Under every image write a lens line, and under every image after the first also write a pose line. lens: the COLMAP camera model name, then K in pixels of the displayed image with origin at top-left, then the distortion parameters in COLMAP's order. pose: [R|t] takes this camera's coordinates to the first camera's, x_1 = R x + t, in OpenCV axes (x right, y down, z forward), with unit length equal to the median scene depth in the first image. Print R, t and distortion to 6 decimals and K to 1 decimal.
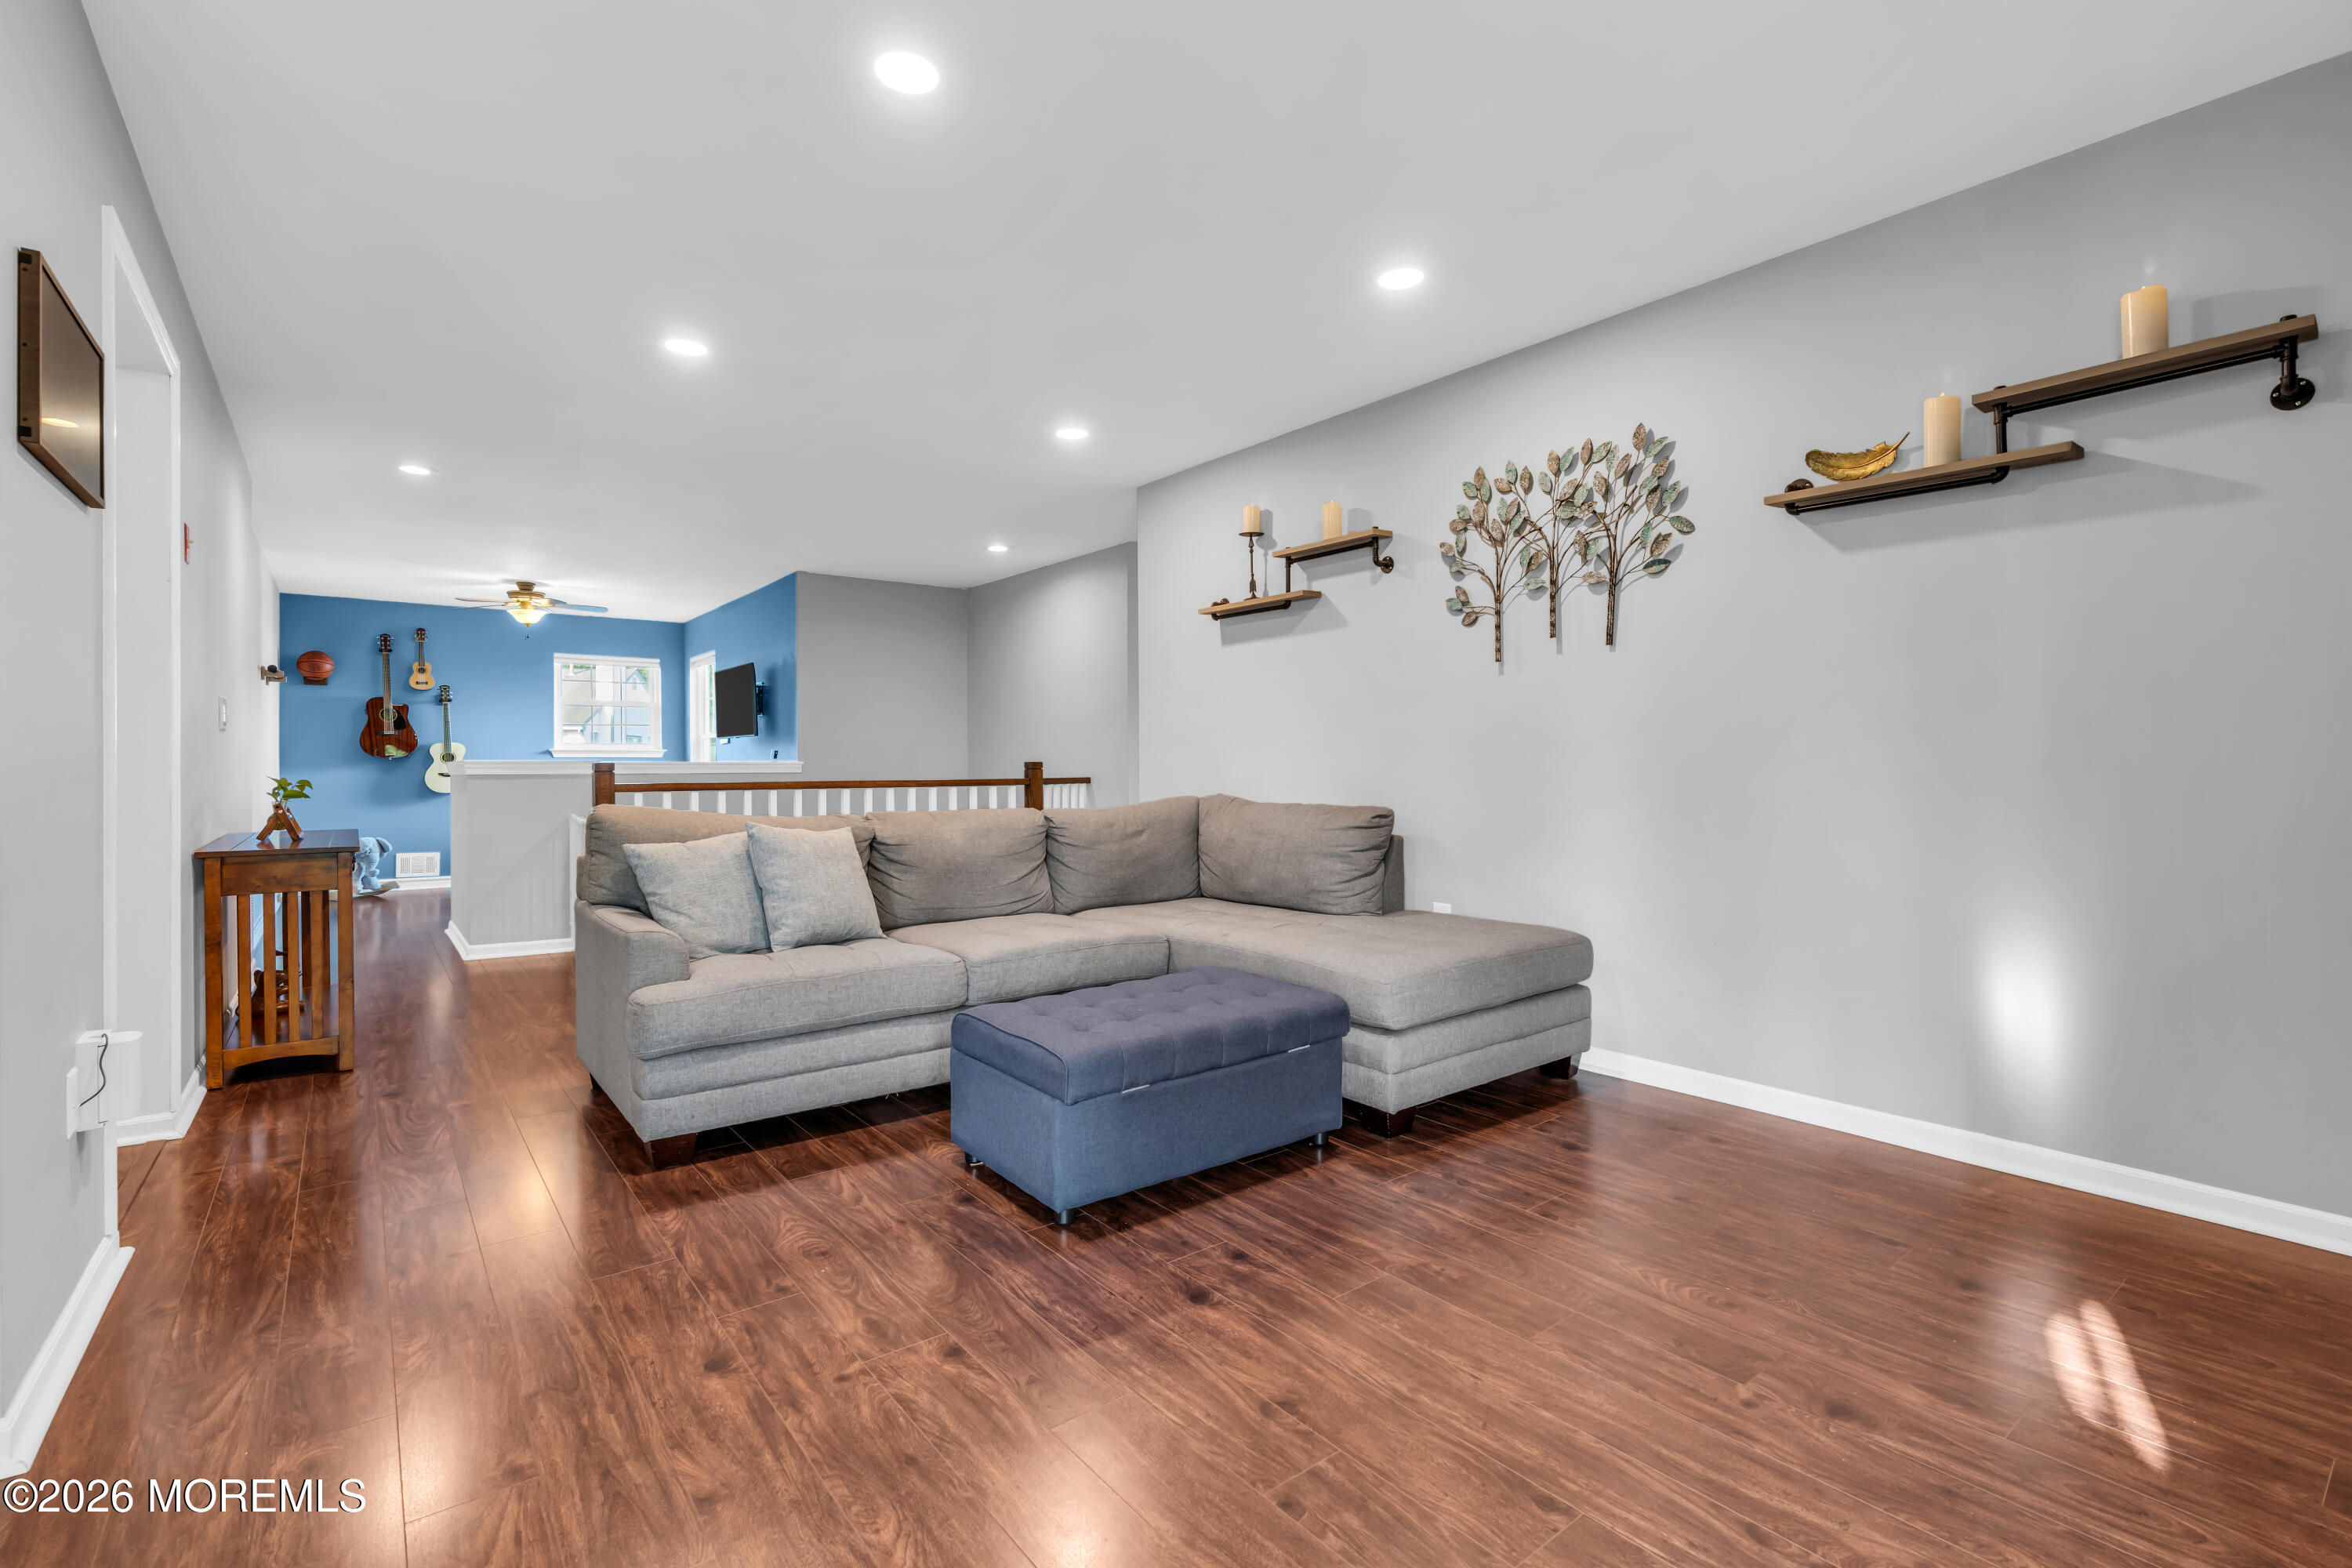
lens RADIAL K [[1057.4, 0, 1169.2], [0, 1057.4, 769.6], [0, 0, 1]] dist [-0.005702, 0.000401]
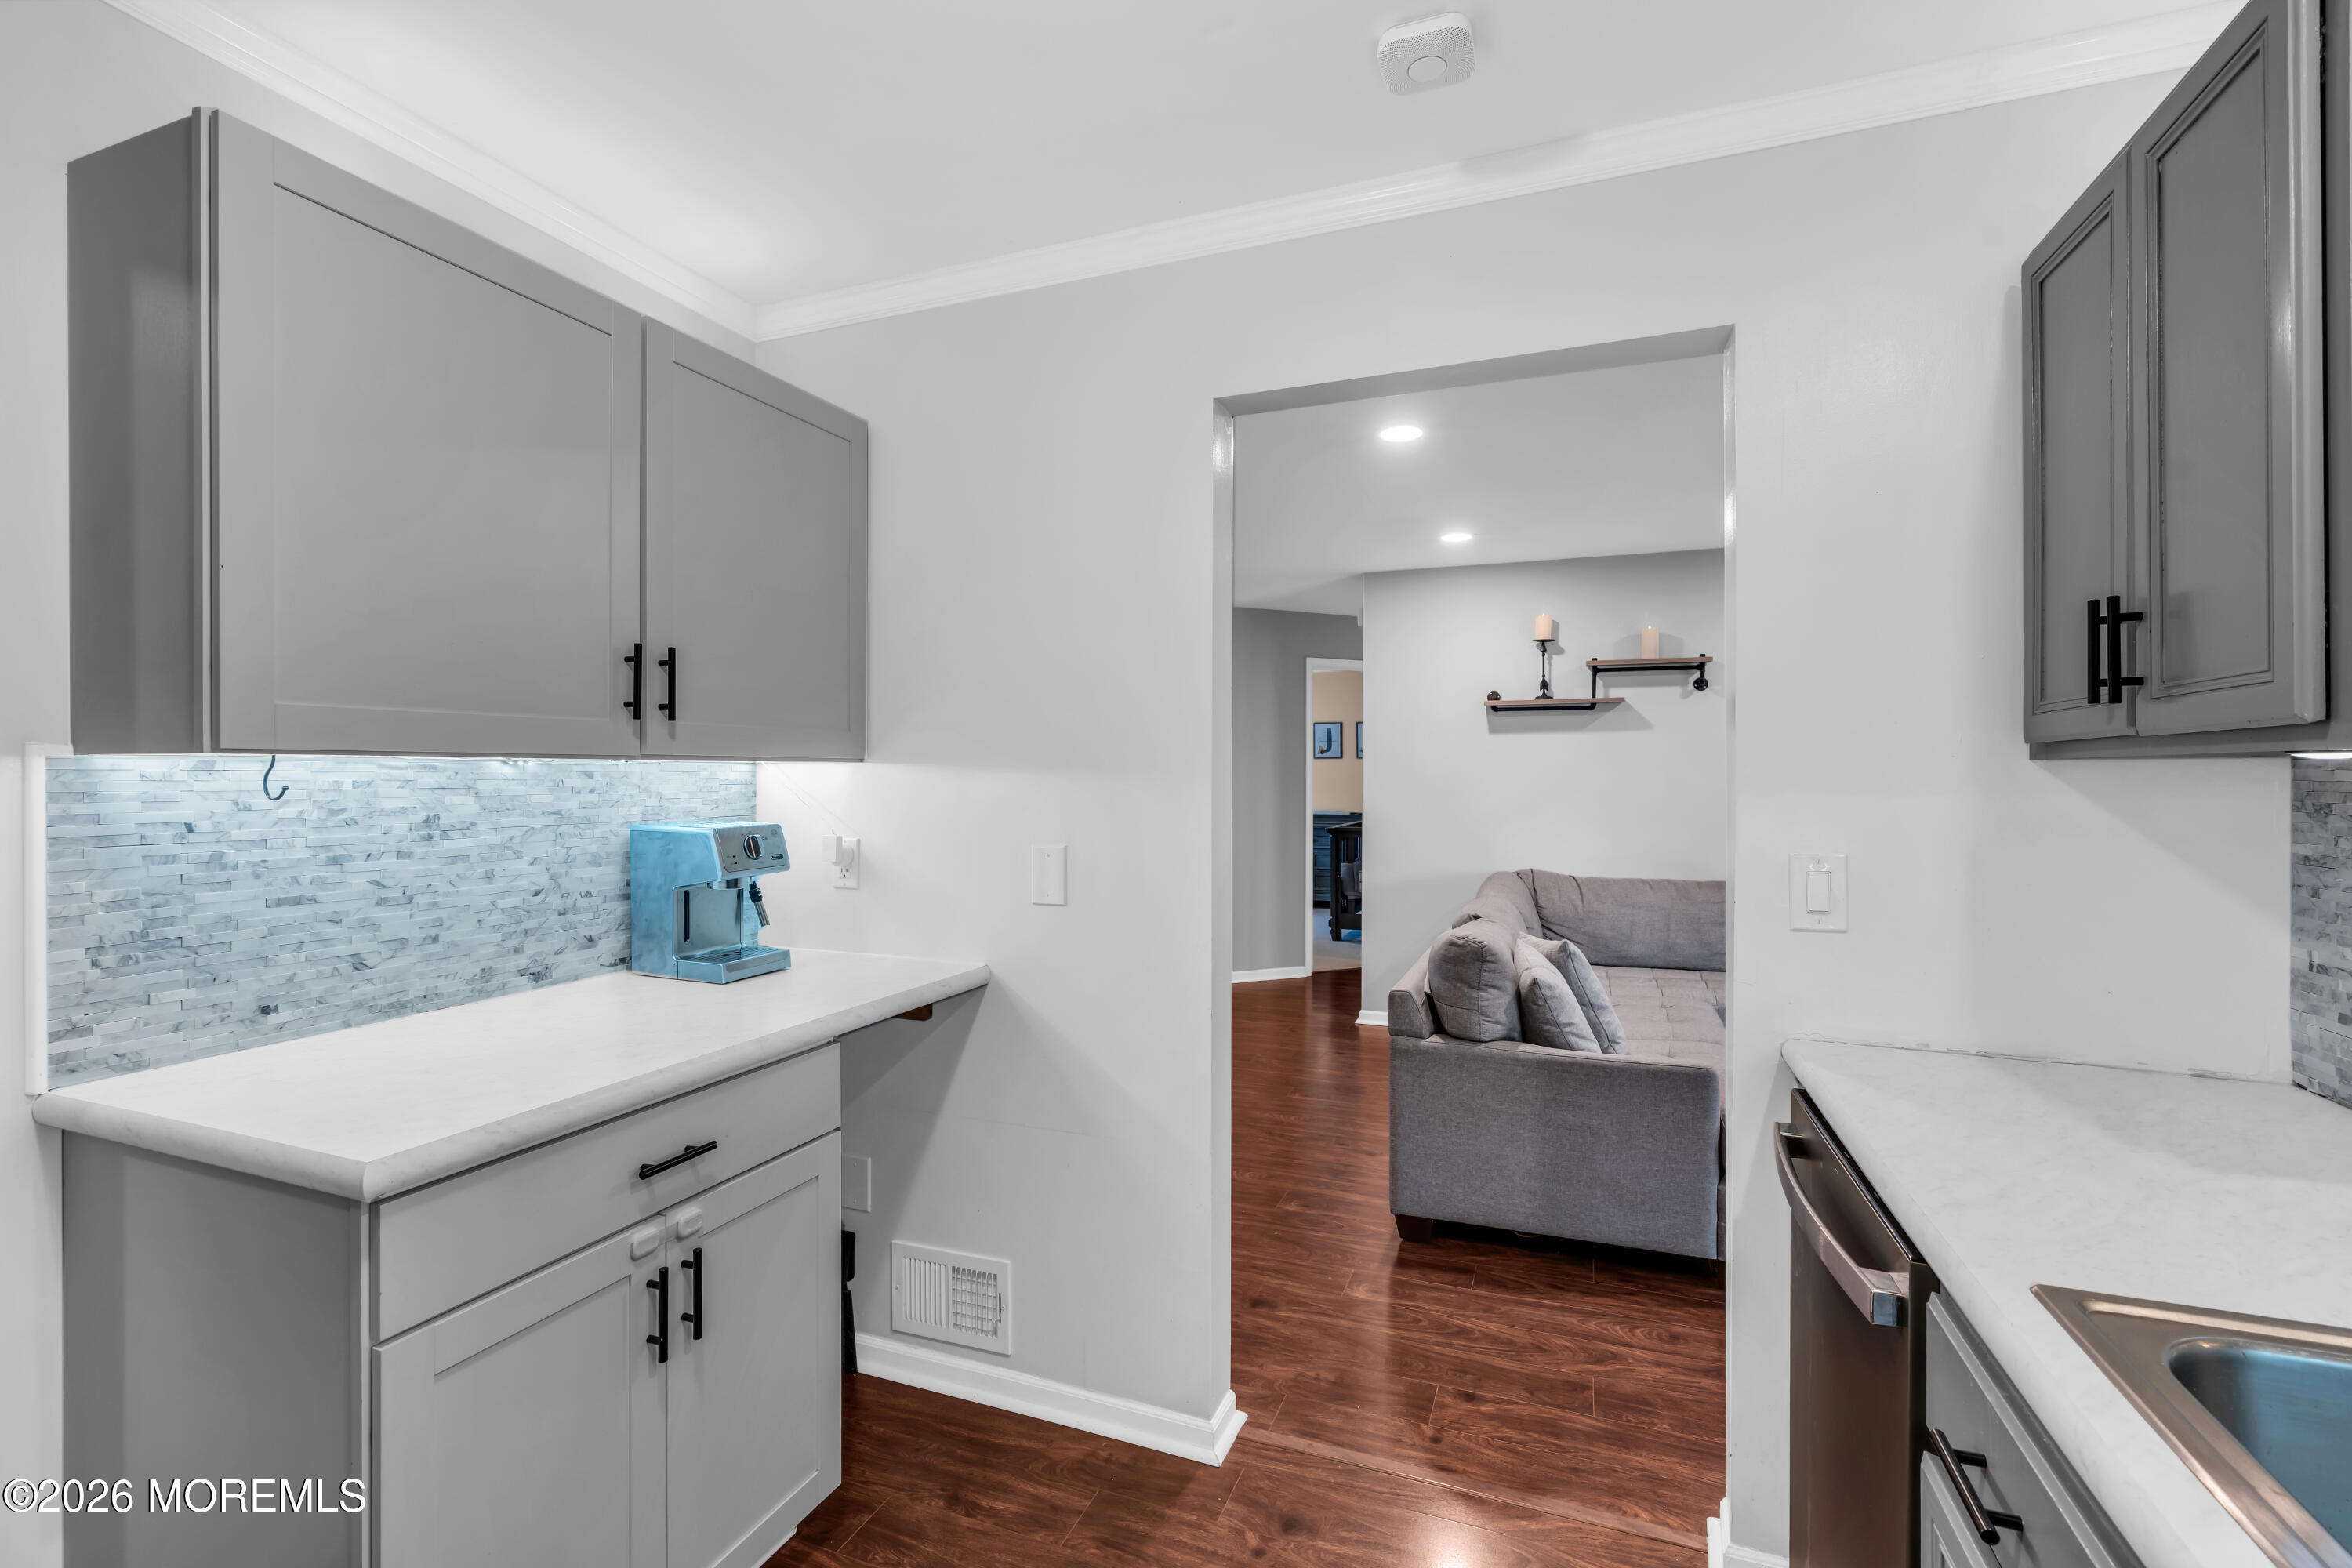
lens RADIAL K [[1046.5, 0, 1169.7], [0, 1046.5, 781.7], [0, 0, 1]] dist [-0.014226, 0.000246]
pose [[0.858683, 0.002457, 0.512501, -1.514310], [-0.002576, 0.999997, -0.000479, -0.122160], [-0.512500, -0.000909, 0.858687, 0.420137]]
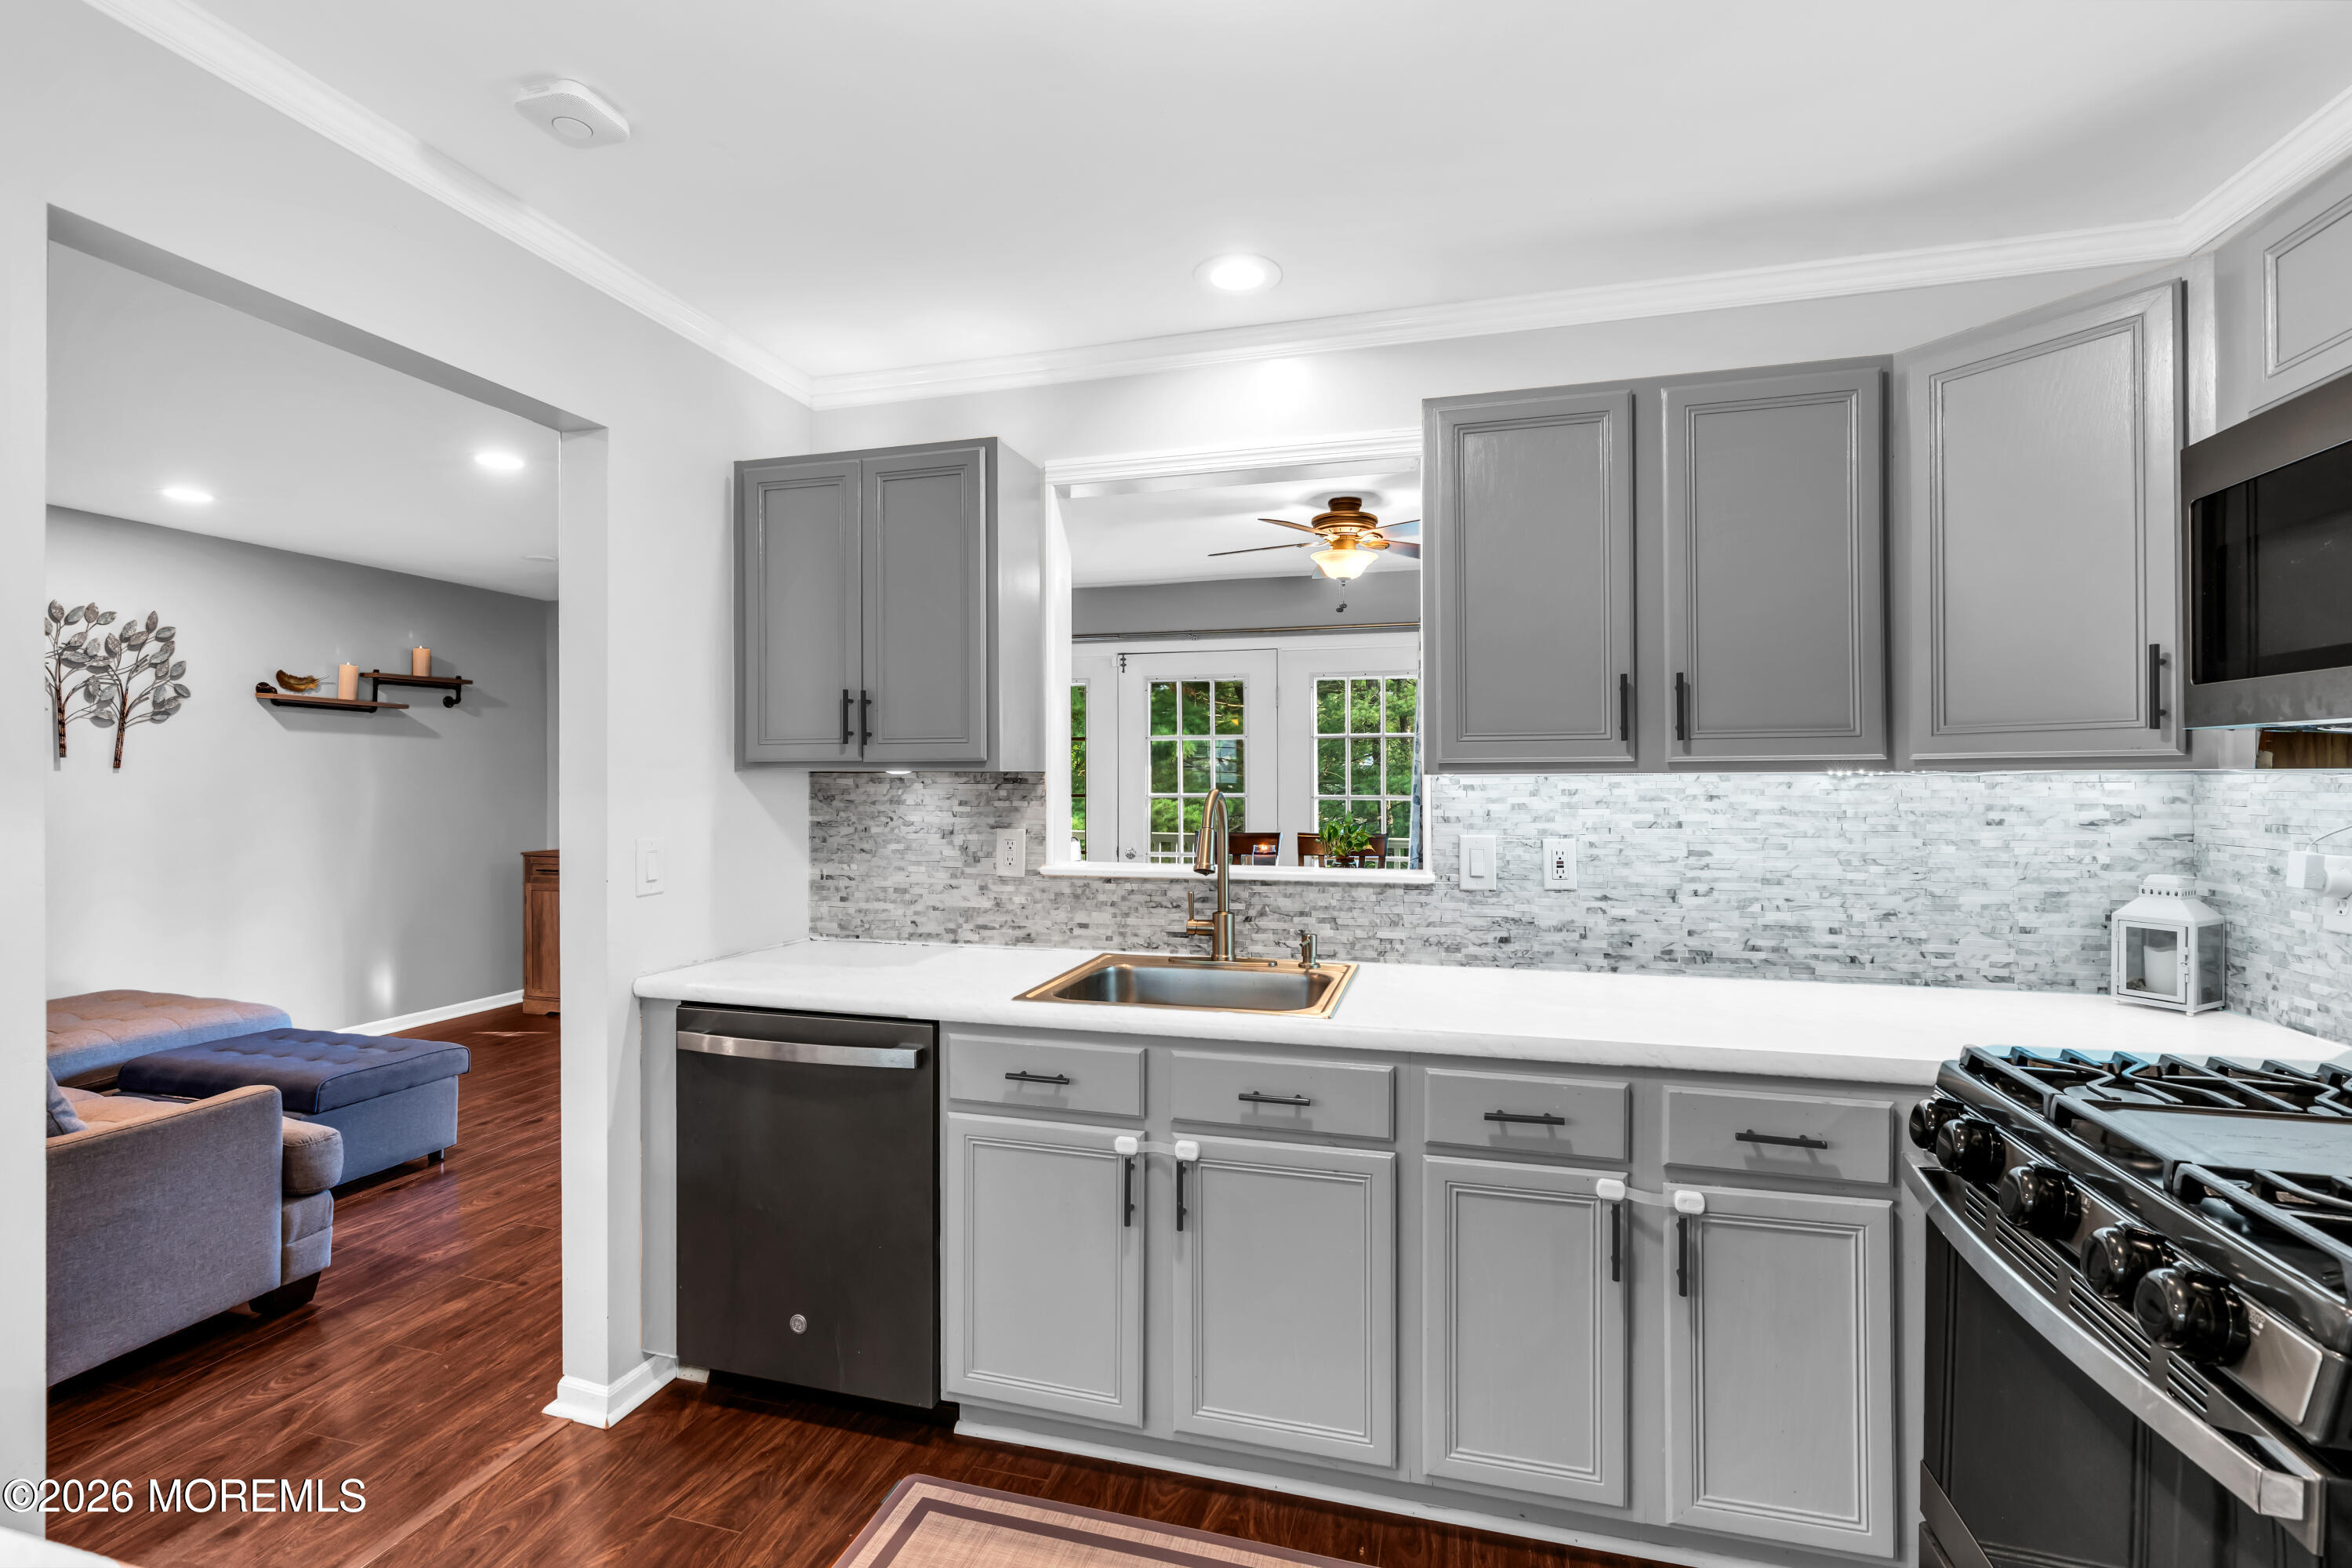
lens RADIAL K [[1050.2, 0, 1170.7], [0, 1050.2, 777.1], [0, 0, 1]] dist [-0.008195, 0.003270]
pose [[-0.597392, 0.005170, 0.801933, -1.819754], [0.004166, 0.999986, -0.003343, -0.125900], [-0.801938, 0.001344, -0.597405, 0.942232]]
